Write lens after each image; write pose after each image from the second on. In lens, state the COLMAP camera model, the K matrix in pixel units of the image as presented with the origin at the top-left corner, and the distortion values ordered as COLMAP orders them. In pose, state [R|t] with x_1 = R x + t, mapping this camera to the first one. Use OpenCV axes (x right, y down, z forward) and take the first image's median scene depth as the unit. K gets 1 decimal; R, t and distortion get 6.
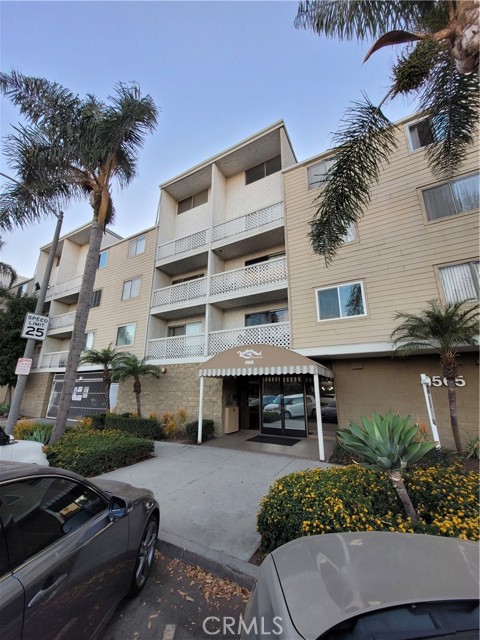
lens RADIAL K [[256.5, 0, 242.0], [0, 256.5, 318.6], [0, 0, 1]] dist [-0.000569, 0.000466]
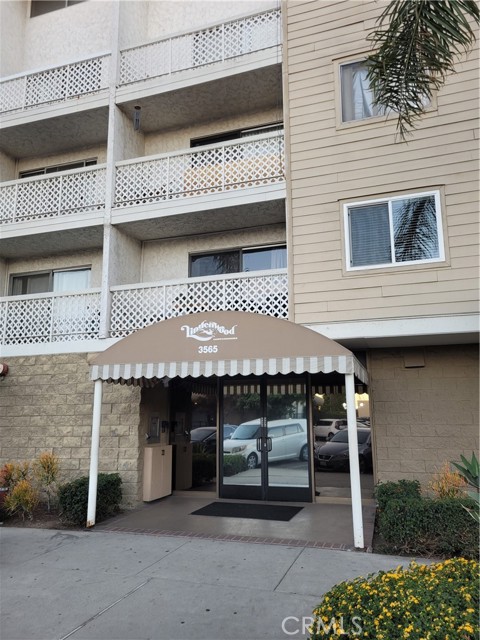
lens RADIAL K [[483.0, 0, 238.6], [0, 483.0, 318.5], [0, 0, 1]] dist [0.051629, -0.014439]
pose [[0.982209, 0.025983, 0.185985, -0.069656], [-0.039572, 0.996781, 0.069728, 0.043682], [-0.183575, -0.075848, 0.980075, 0.116014]]
